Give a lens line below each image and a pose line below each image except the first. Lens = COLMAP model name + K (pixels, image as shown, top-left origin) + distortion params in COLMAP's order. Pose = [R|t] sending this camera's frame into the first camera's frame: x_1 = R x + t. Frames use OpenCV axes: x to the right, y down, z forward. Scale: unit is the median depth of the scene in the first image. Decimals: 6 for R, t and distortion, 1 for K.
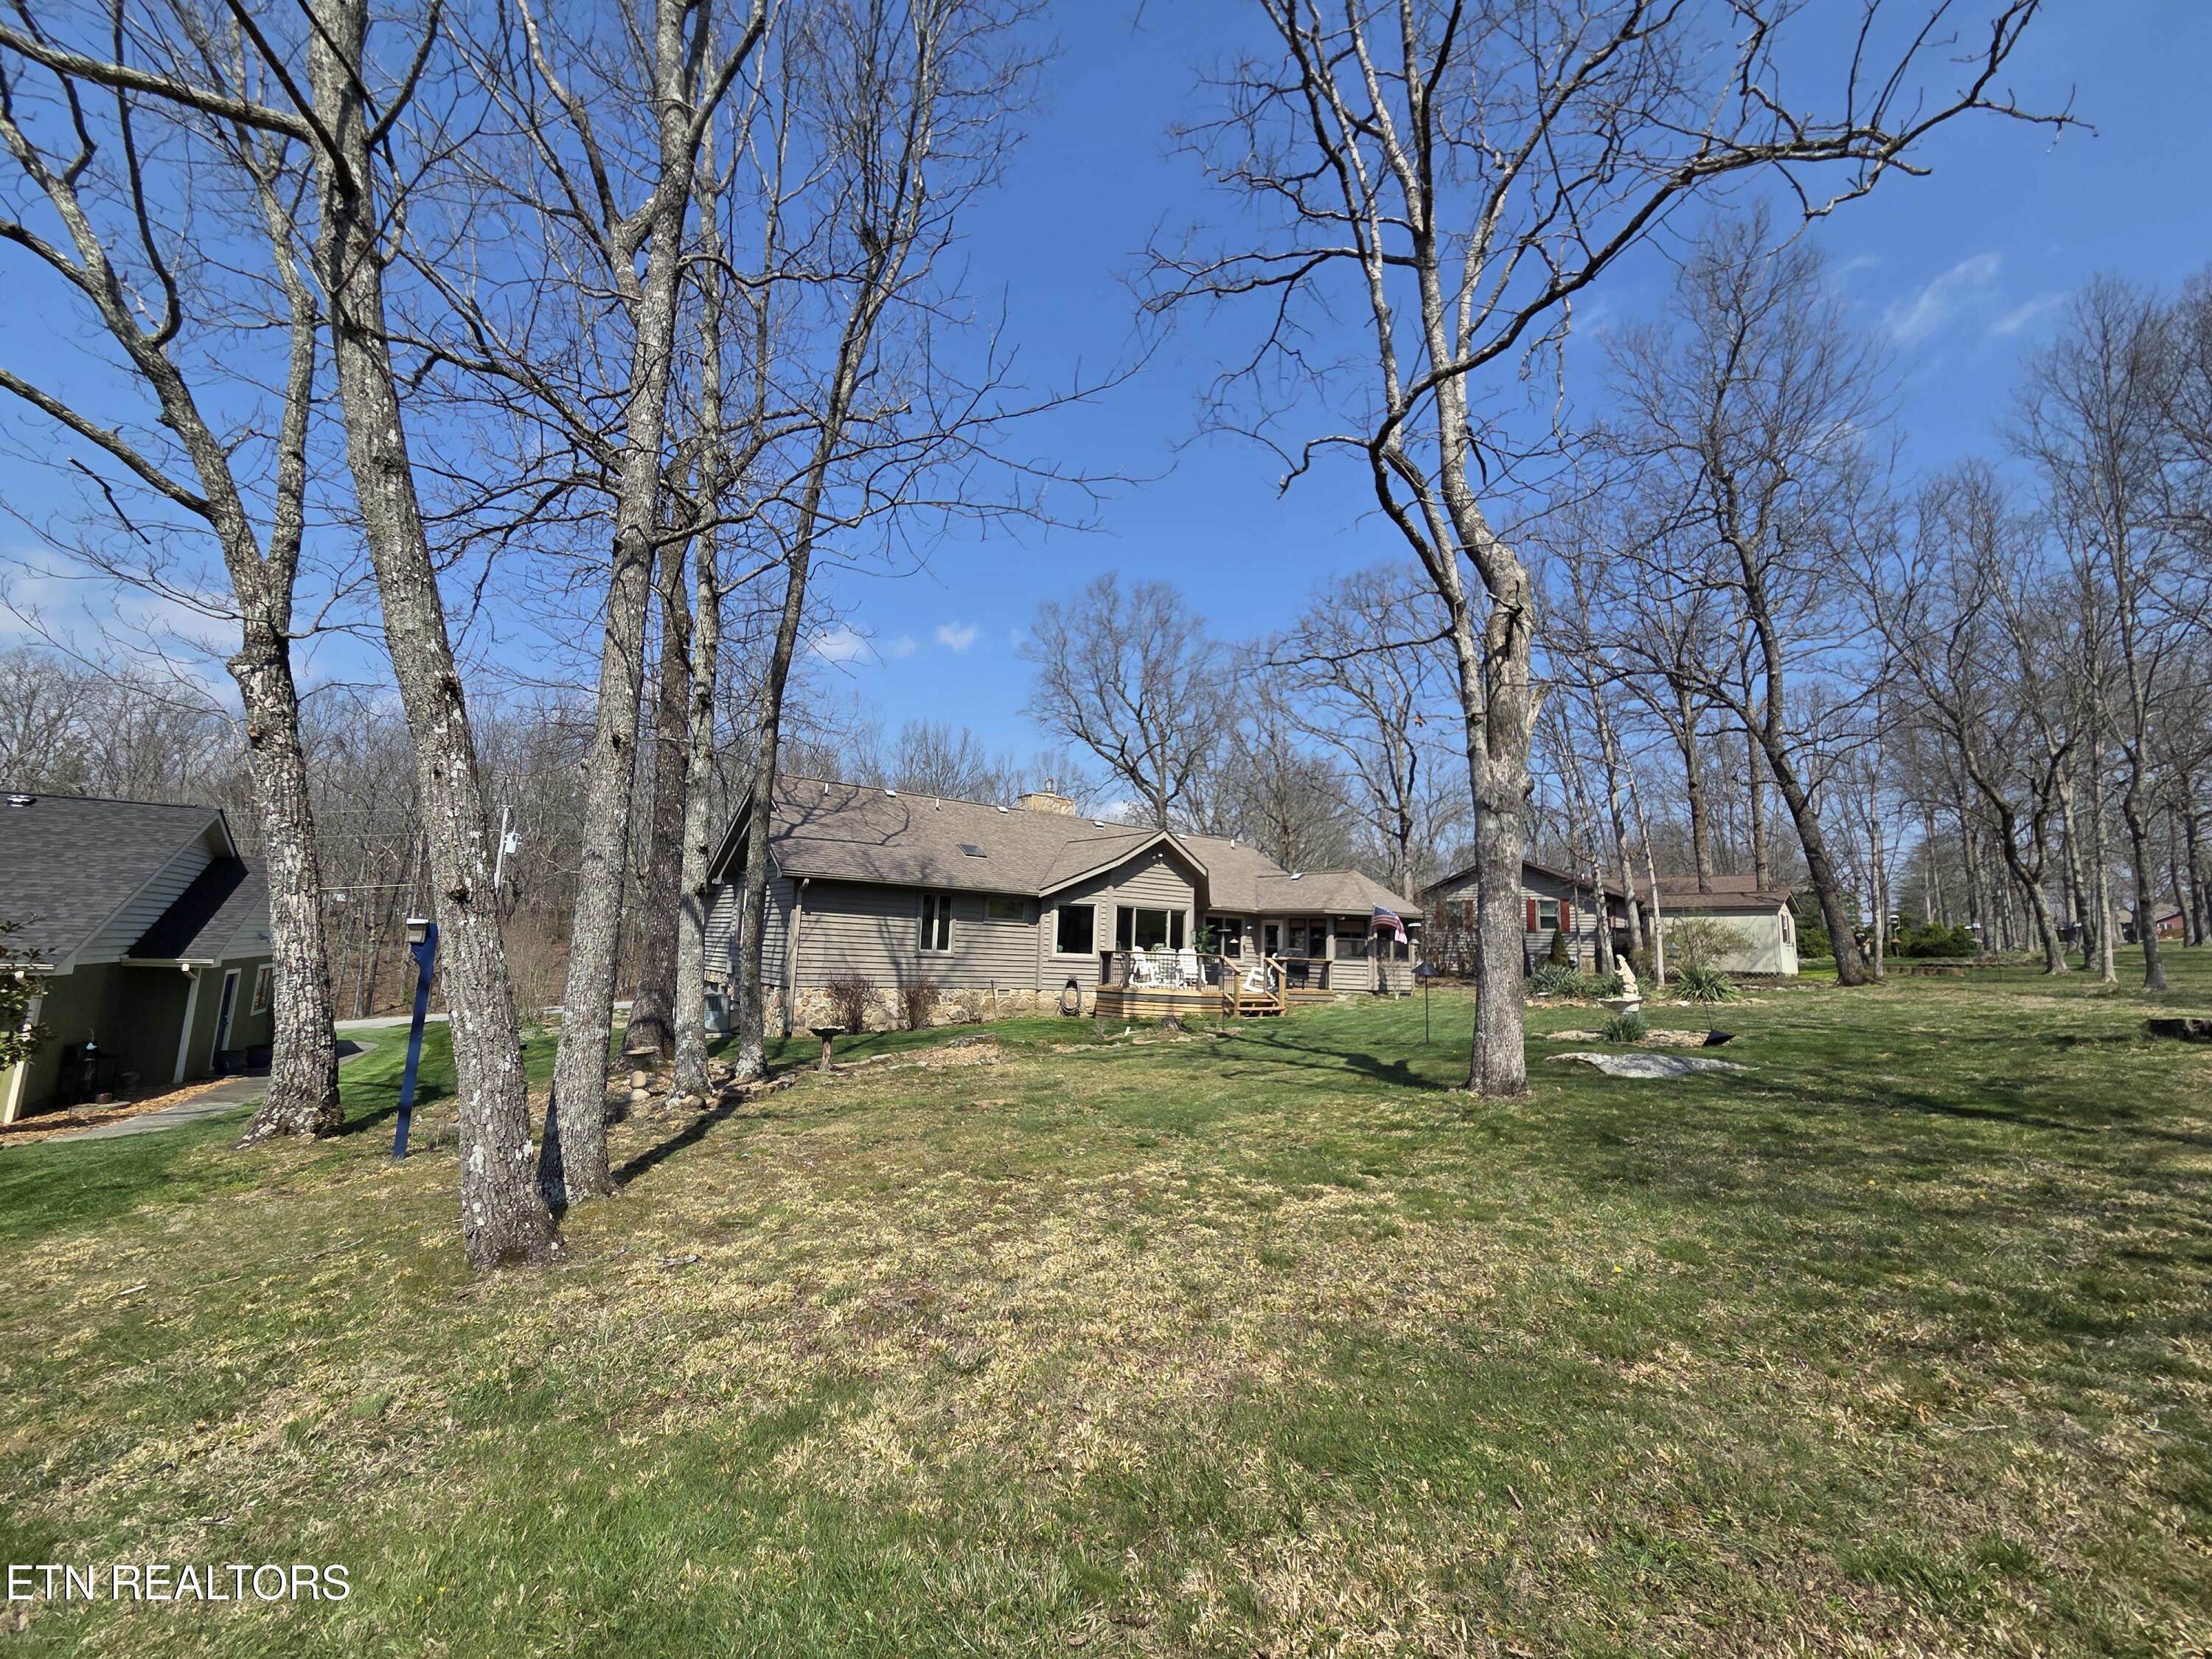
lens RADIAL K [[915.1, 0, 1104.2], [0, 915.1, 829.2], [0, 0, 1]] dist [0.005024, -0.000235]
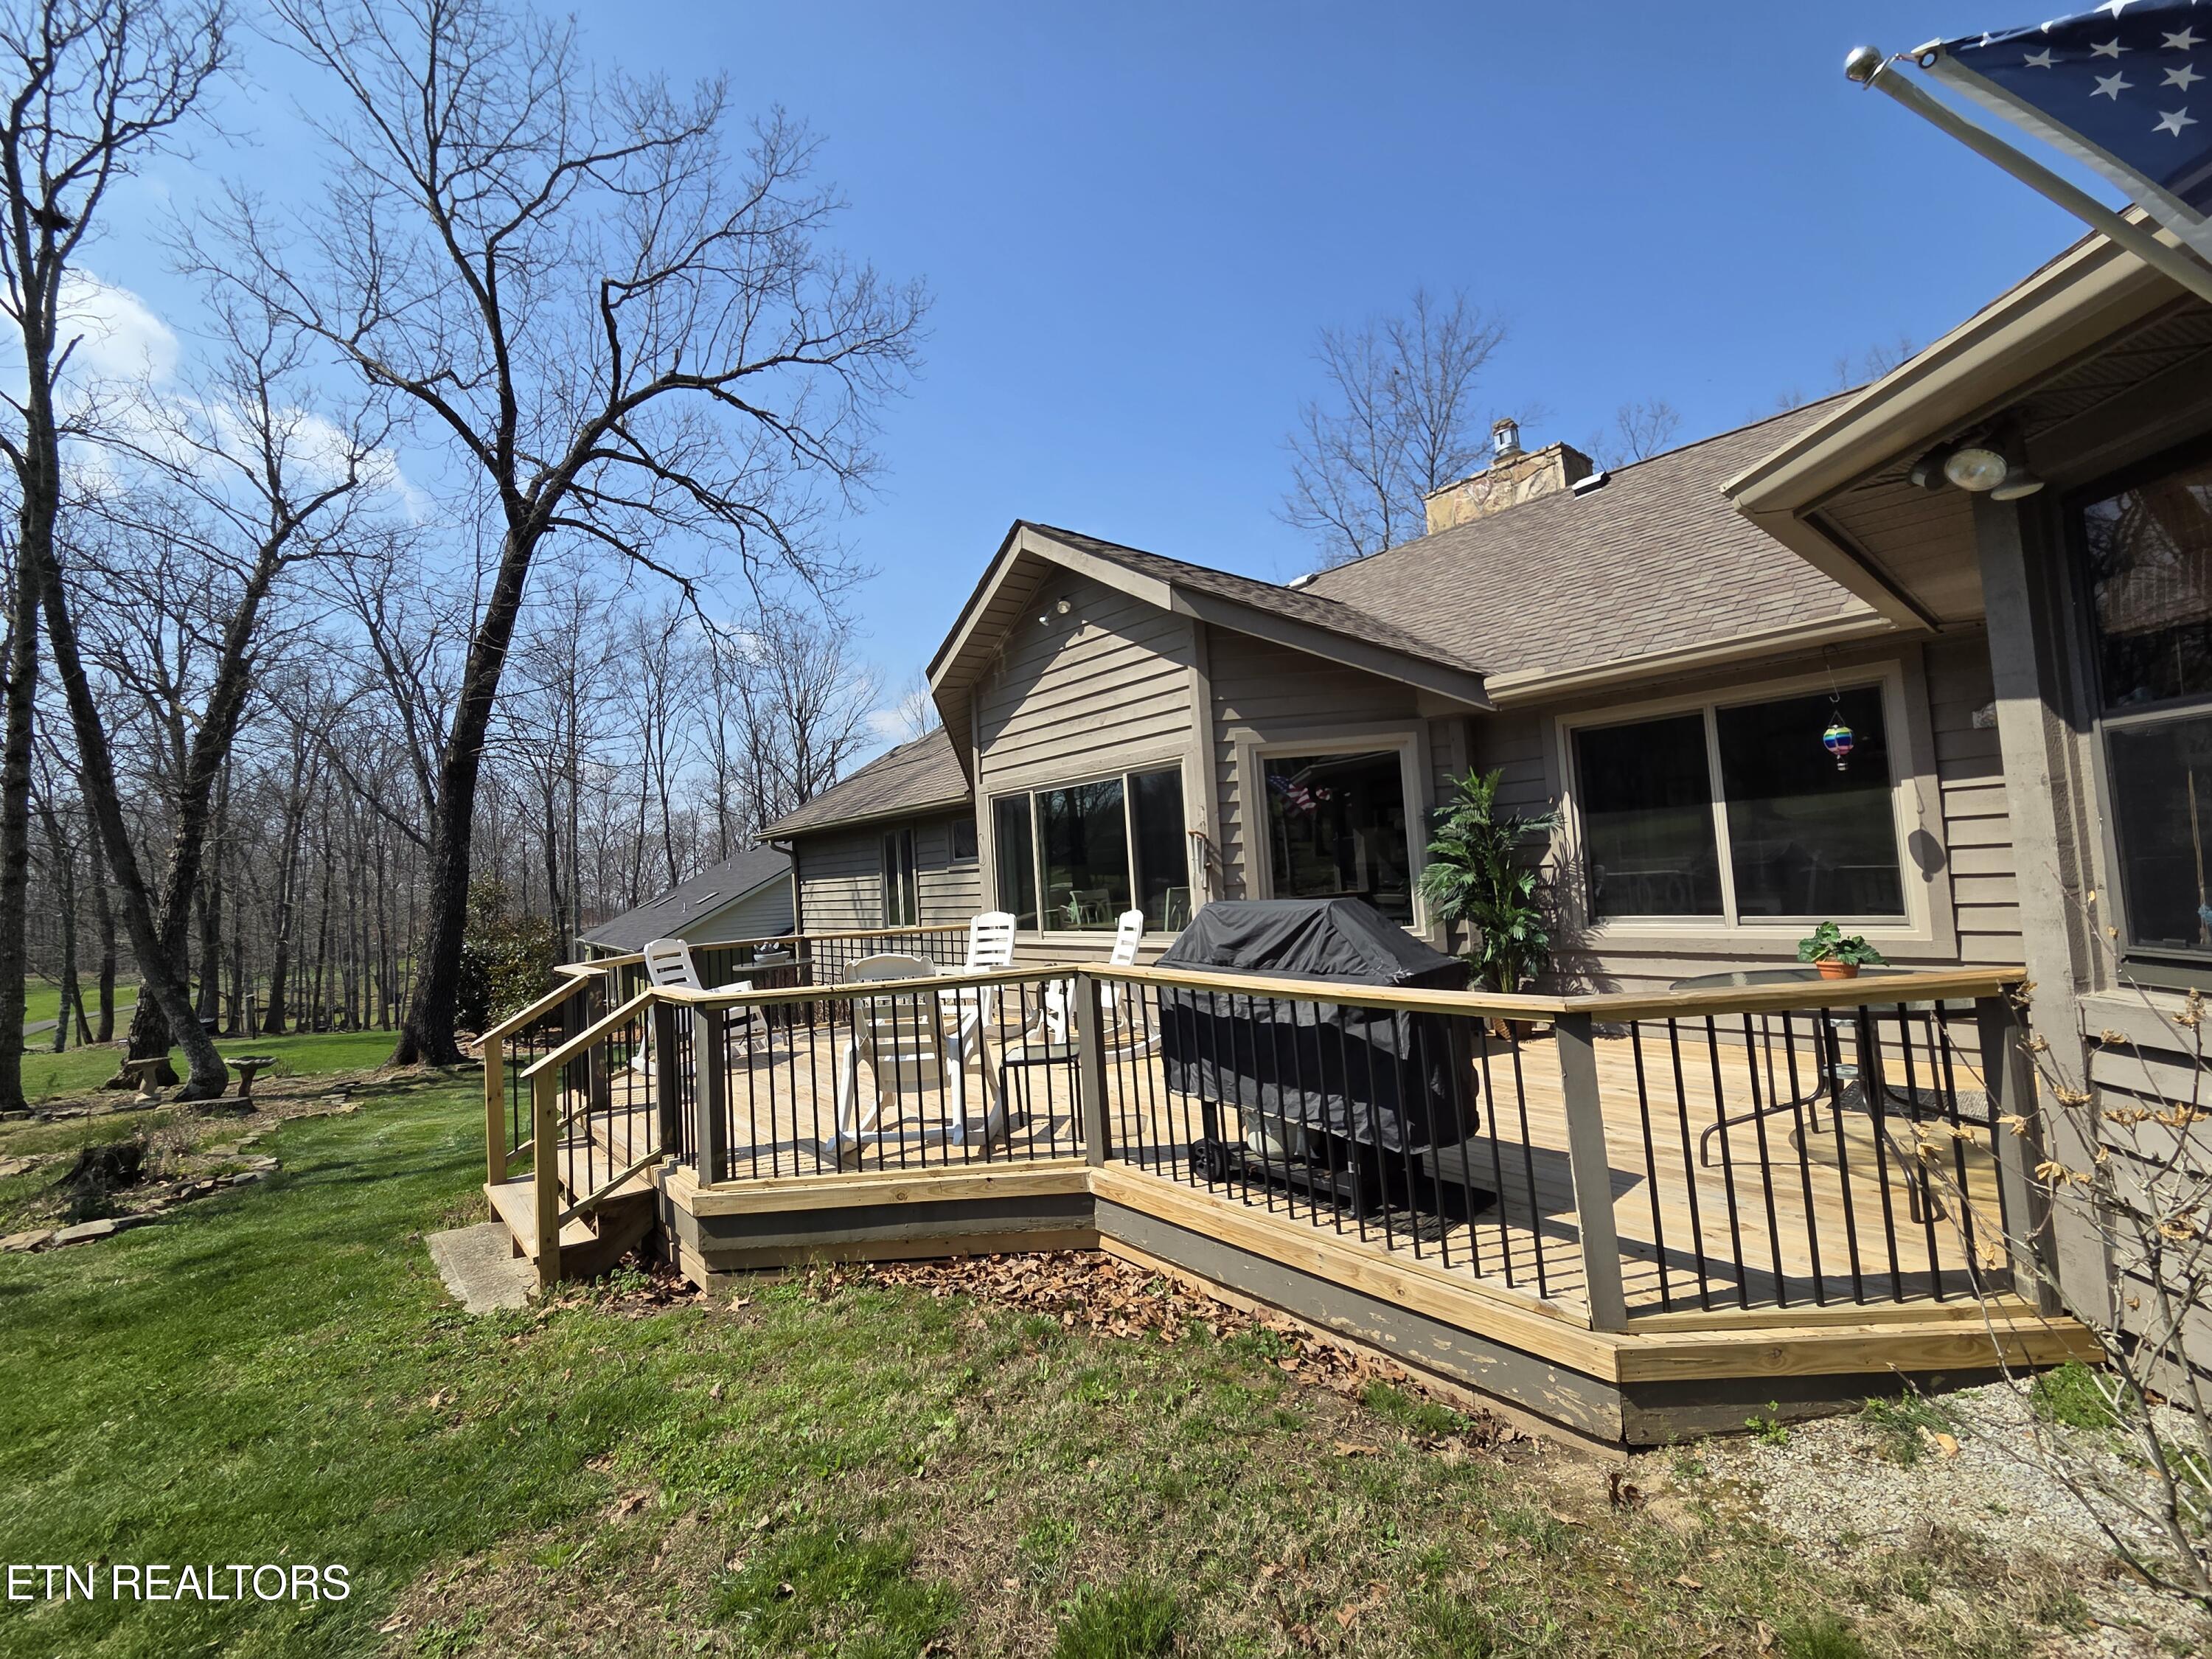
lens RADIAL K [[915.1, 0, 1117.6], [0, 915.1, 811.4], [0, 0, 1]] dist [0.005024, -0.000235]
pose [[0.064248, -0.109321, -0.991928, 0.363642], [0.198085, 0.975600, -0.094692, 0.130741], [0.978077, -0.190402, 0.084335, 1.006948]]
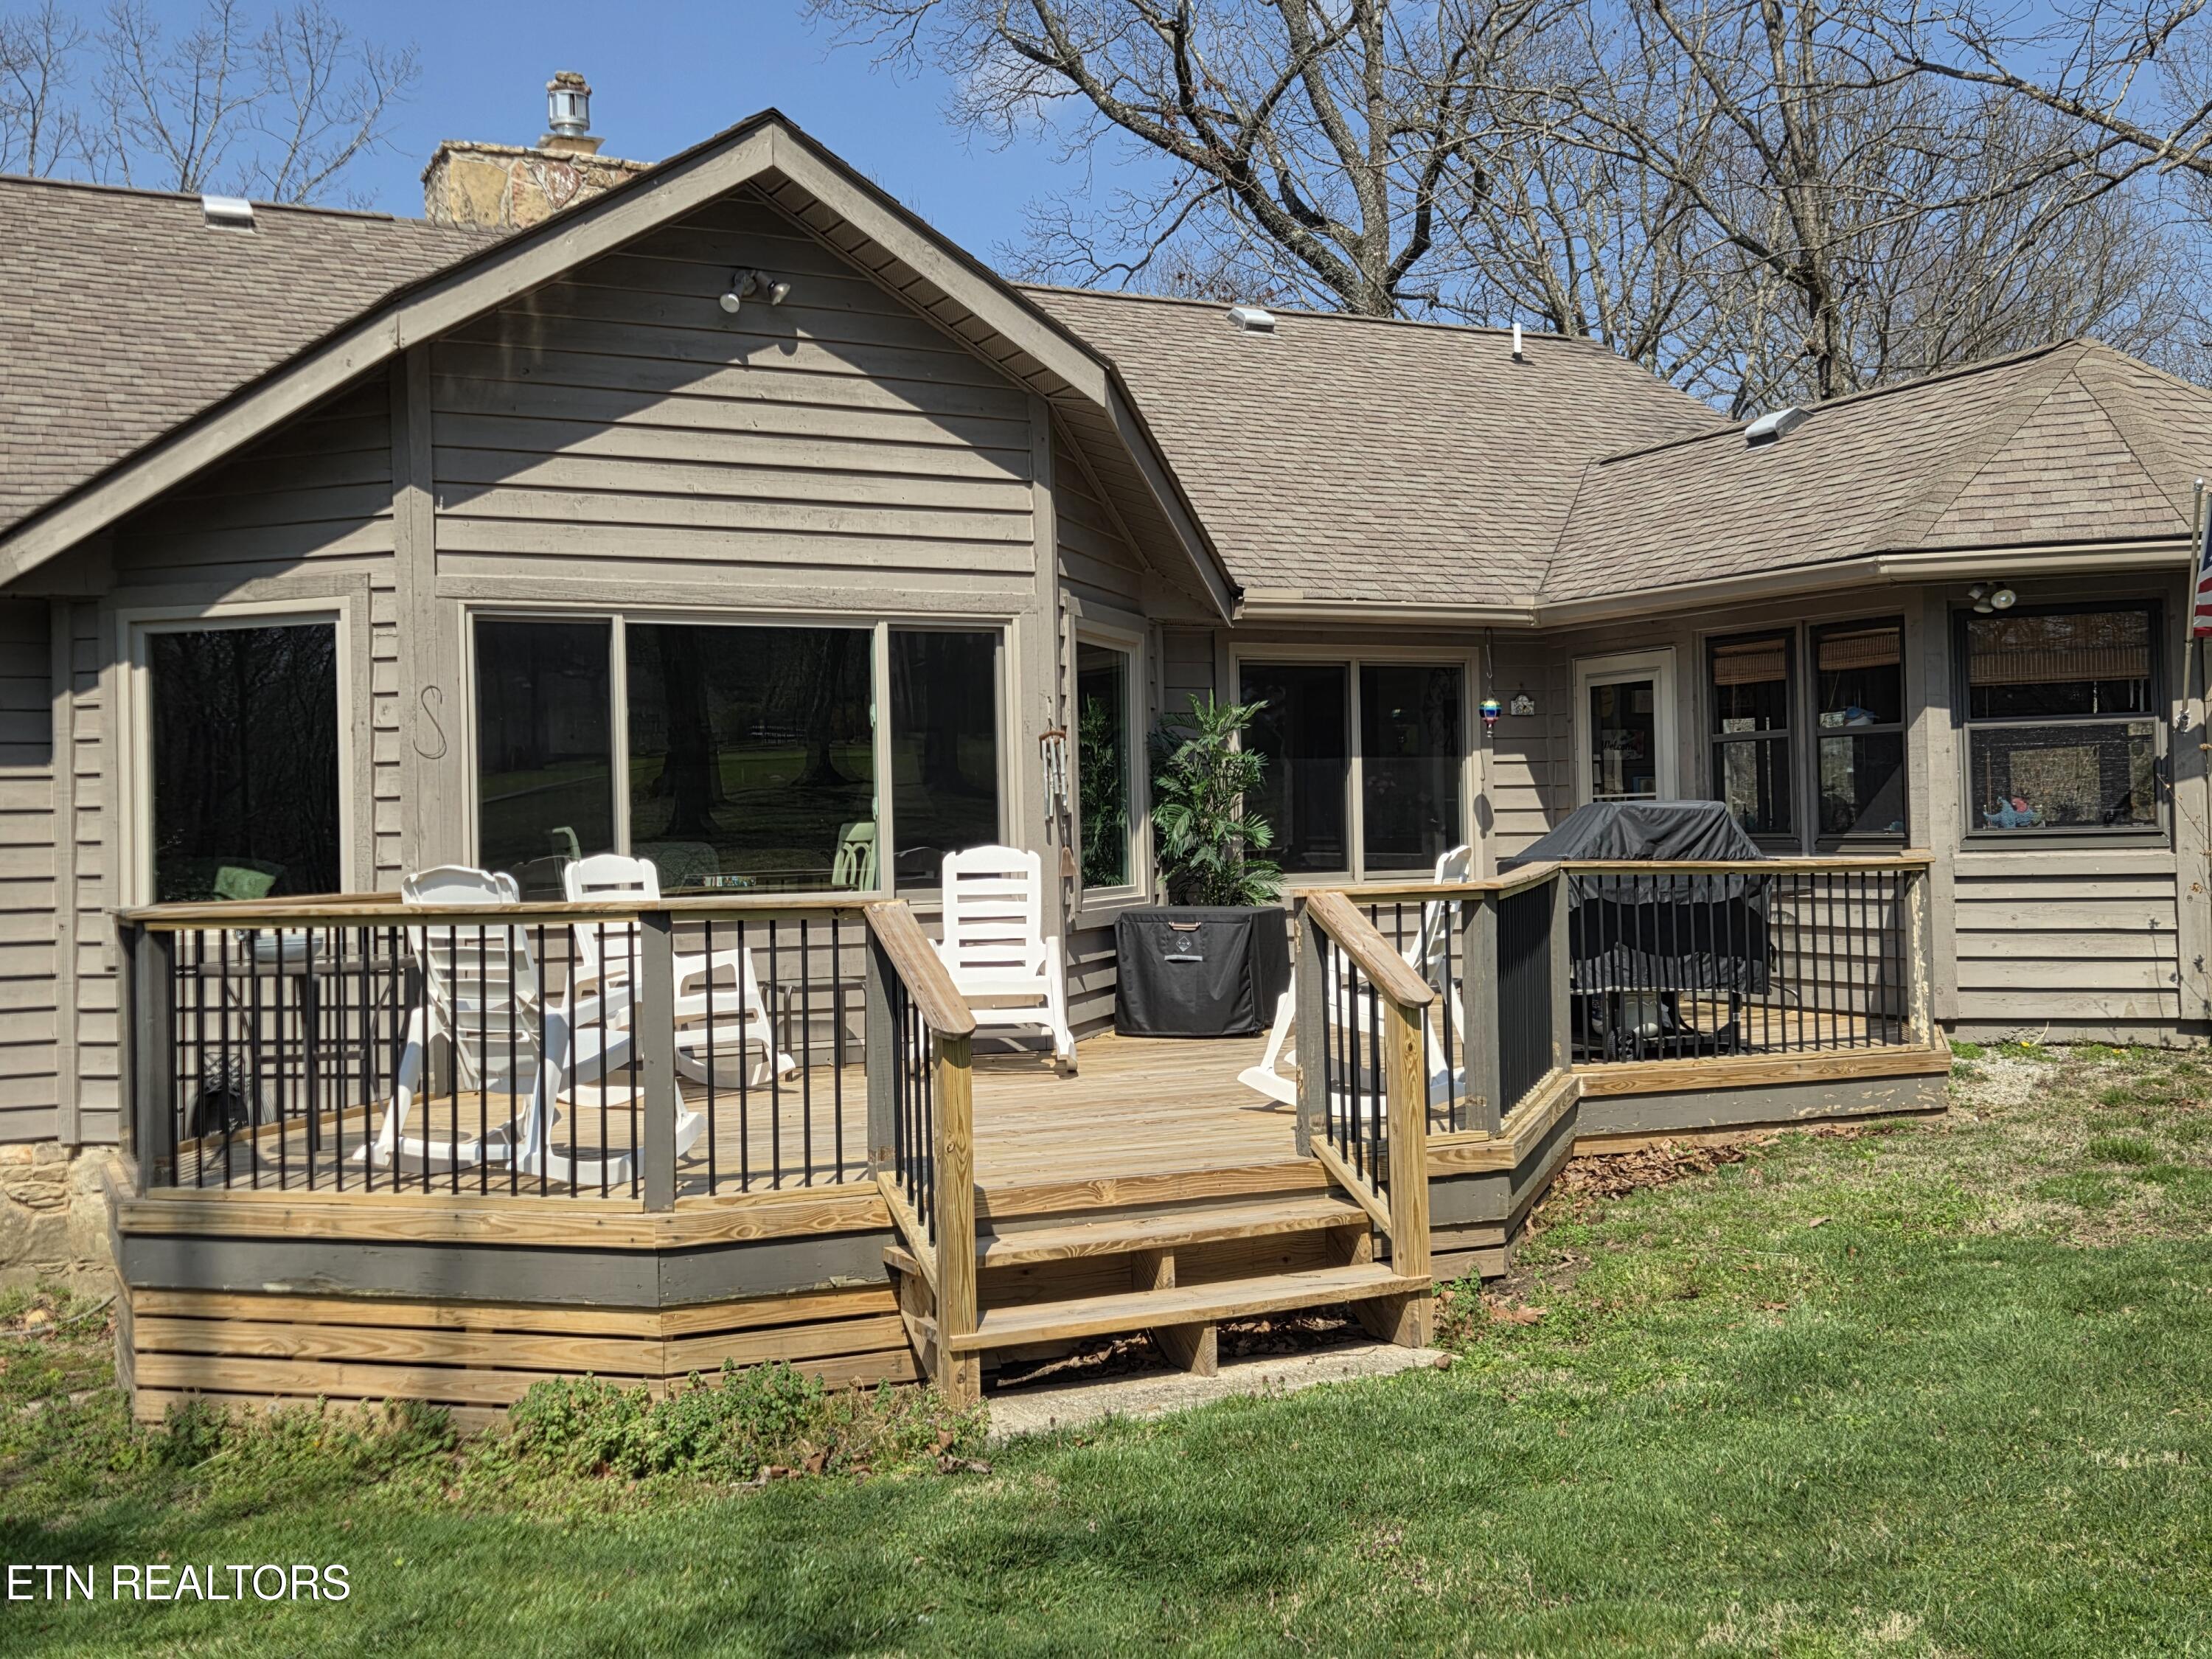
lens RADIAL K [[2246.6, 0, 1101.5], [0, 2246.6, 827.4], [0, 0, 1]] dist [0.066313, 0.000000]
pose [[0.981279, -0.063374, -0.181864, 0.190313], [0.085838, 0.989245, 0.118433, 0.083065], [0.172402, -0.131826, 0.976166, 0.621865]]
